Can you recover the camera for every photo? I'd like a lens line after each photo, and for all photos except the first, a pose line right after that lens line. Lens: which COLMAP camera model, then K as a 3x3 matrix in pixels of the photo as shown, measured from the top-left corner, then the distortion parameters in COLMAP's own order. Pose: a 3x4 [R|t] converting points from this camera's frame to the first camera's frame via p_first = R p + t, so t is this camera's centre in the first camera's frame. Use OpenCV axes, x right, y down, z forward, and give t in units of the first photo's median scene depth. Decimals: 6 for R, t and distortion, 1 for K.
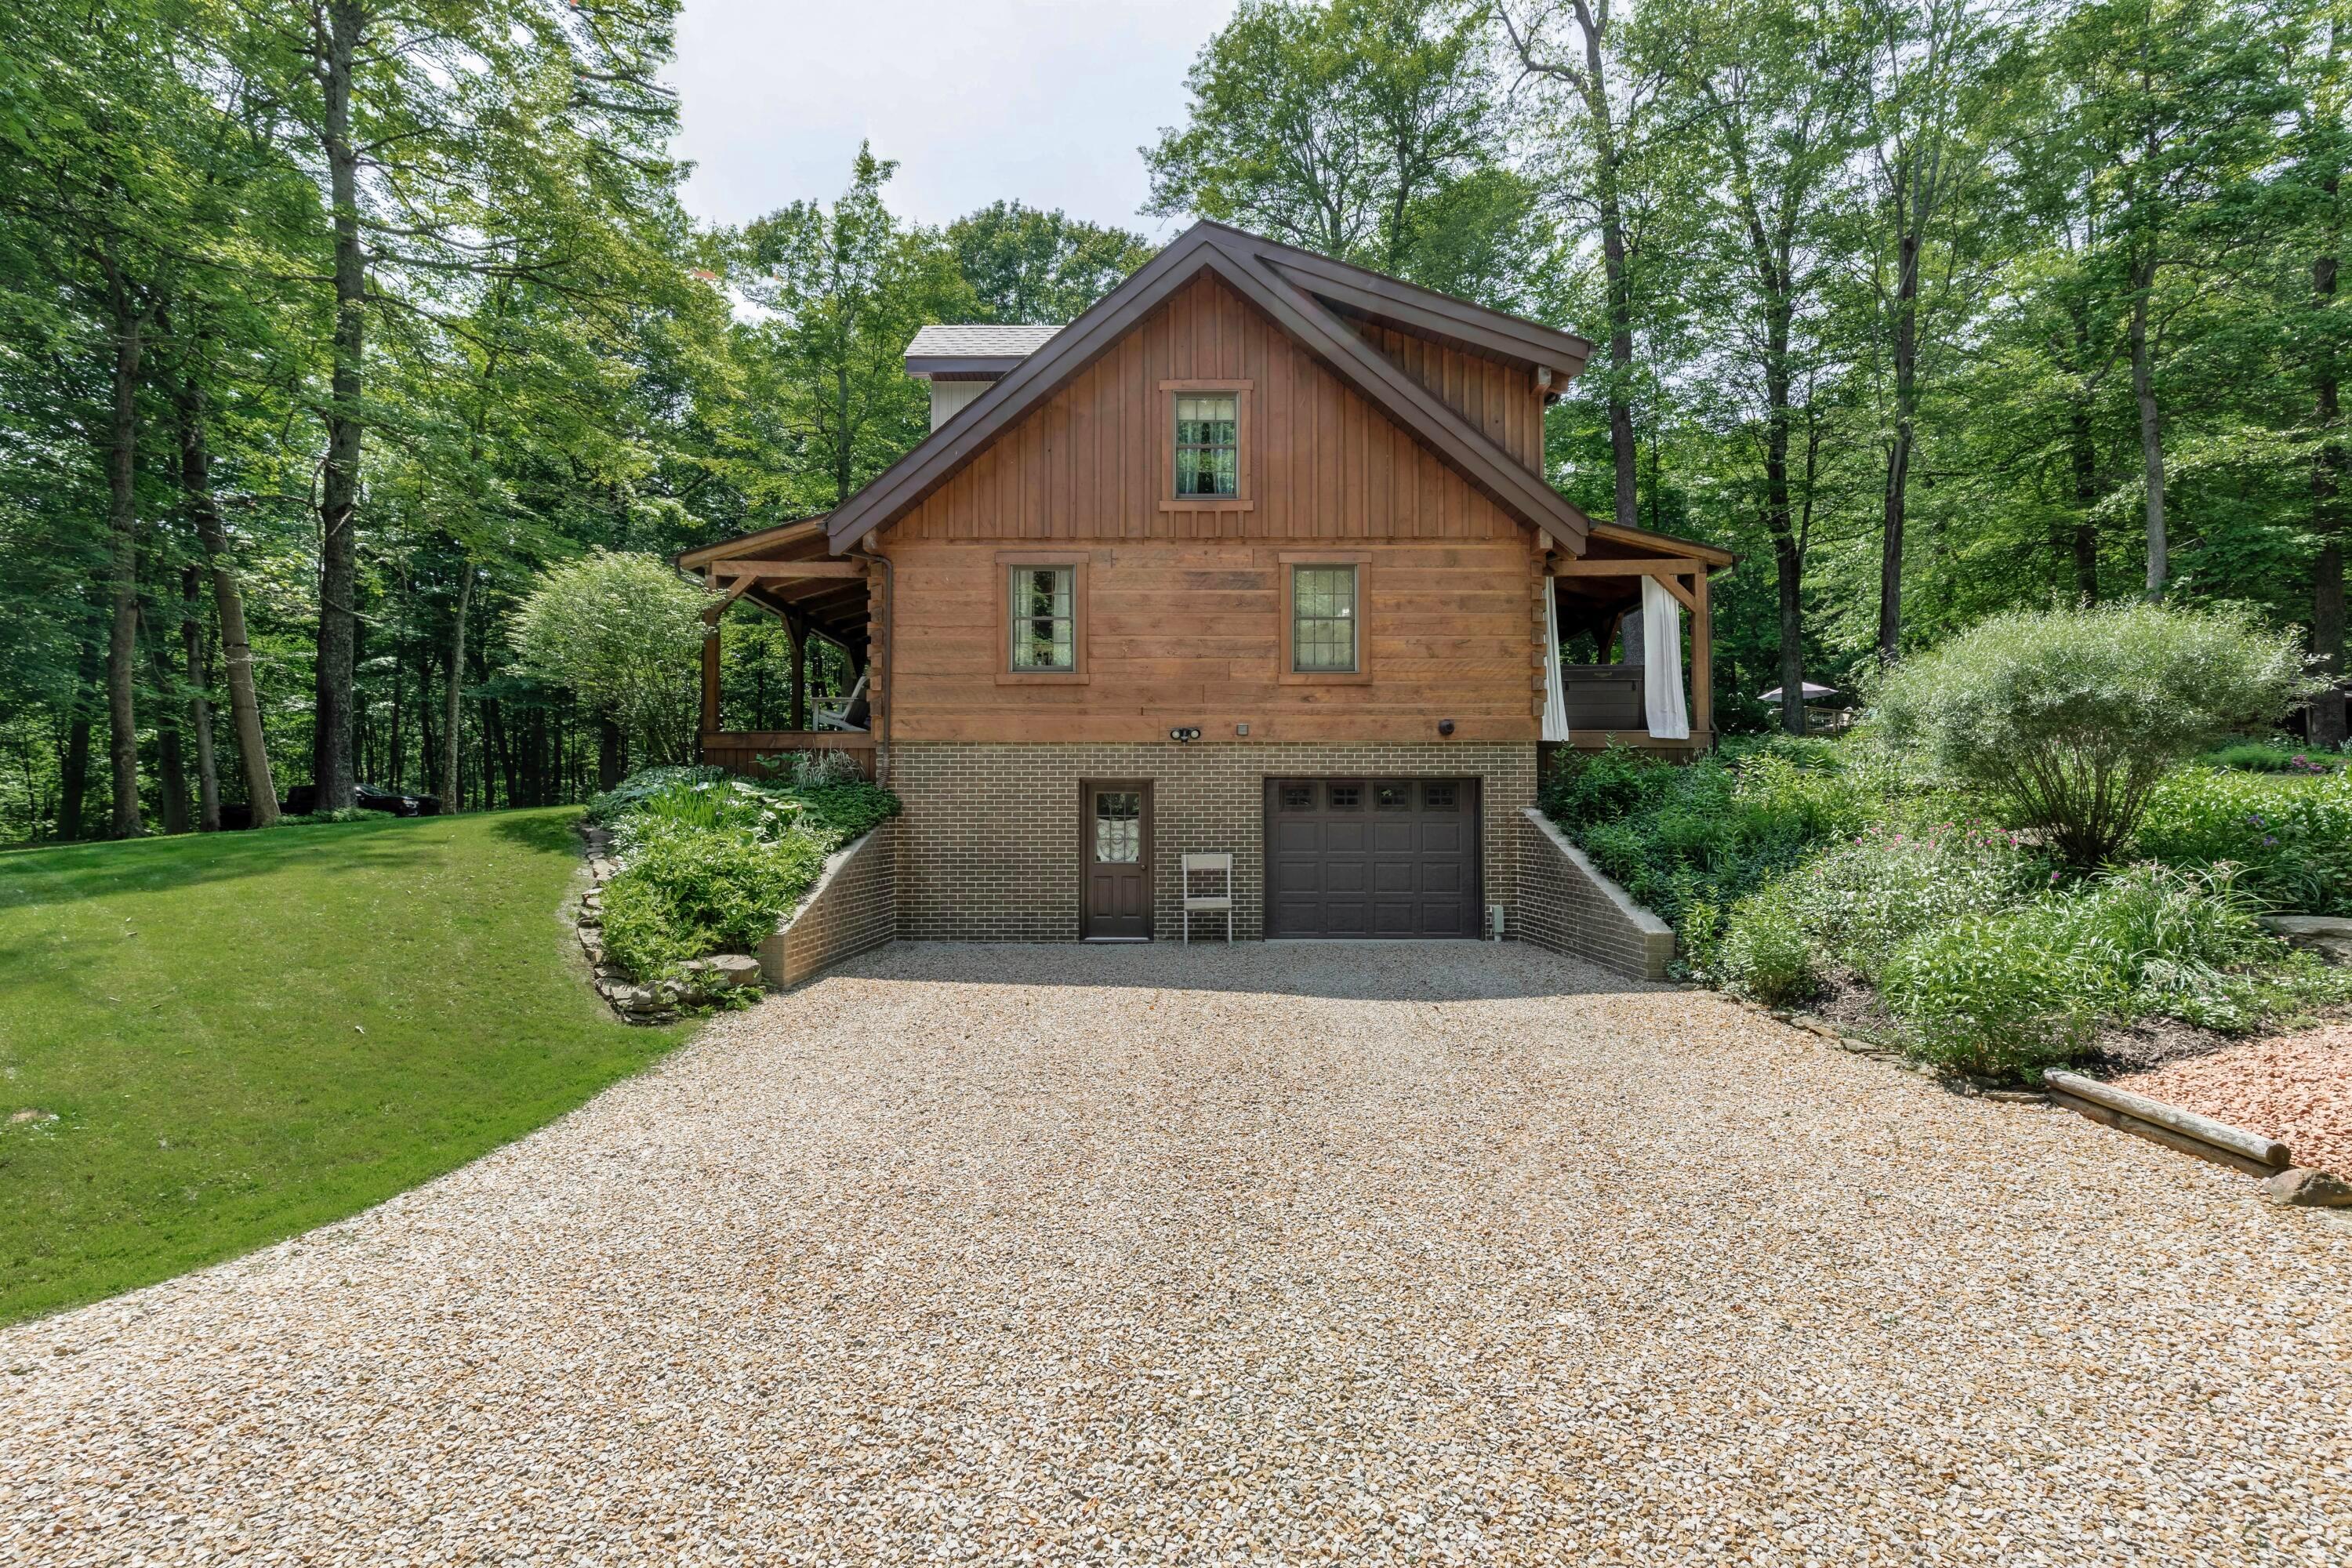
lens RADIAL K [[1086.2, 0, 1168.0], [0, 1086.2, 769.9], [0, 0, 1]] dist [0.011815, 0.000403]
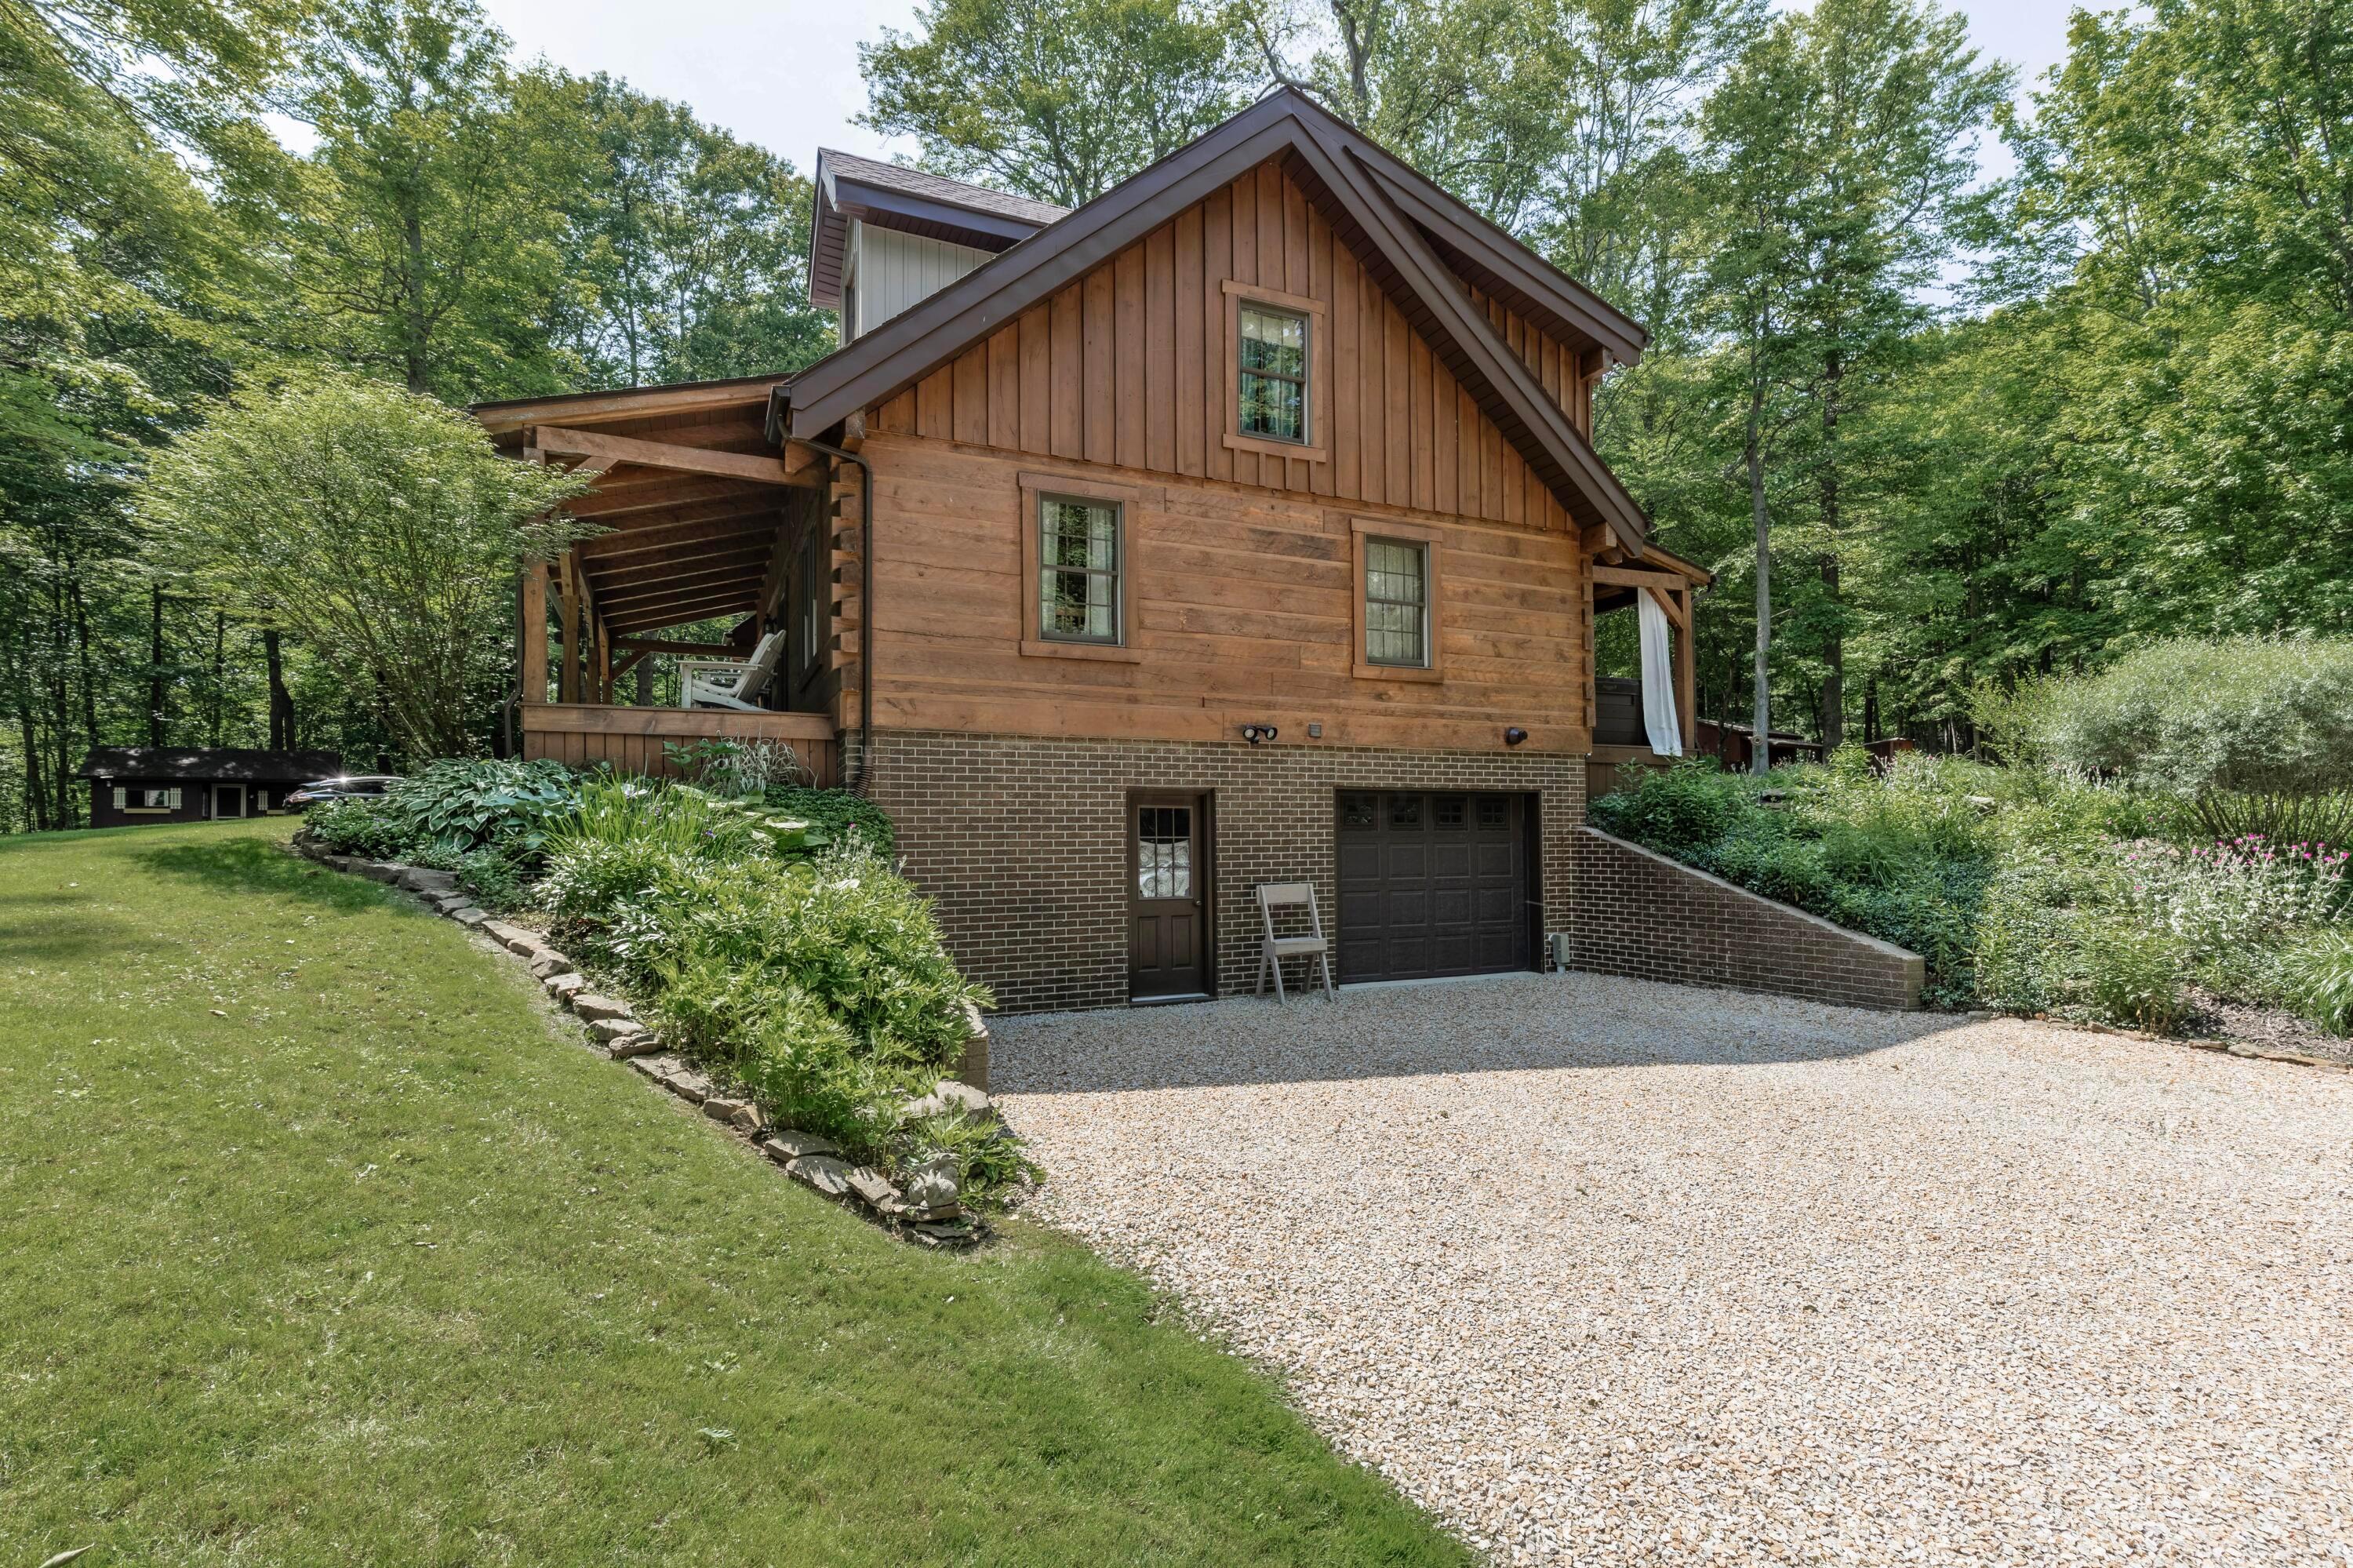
lens RADIAL K [[1086.7, 0, 1180.5], [0, 1086.7, 809.0], [0, 0, 1]] dist [0.011815, 0.000403]
pose [[0.908890, 0.005823, 0.416995, -0.360378], [-0.011928, 0.999856, 0.012035, 0.013354], [-0.416865, -0.015912, 0.908829, 0.297728]]
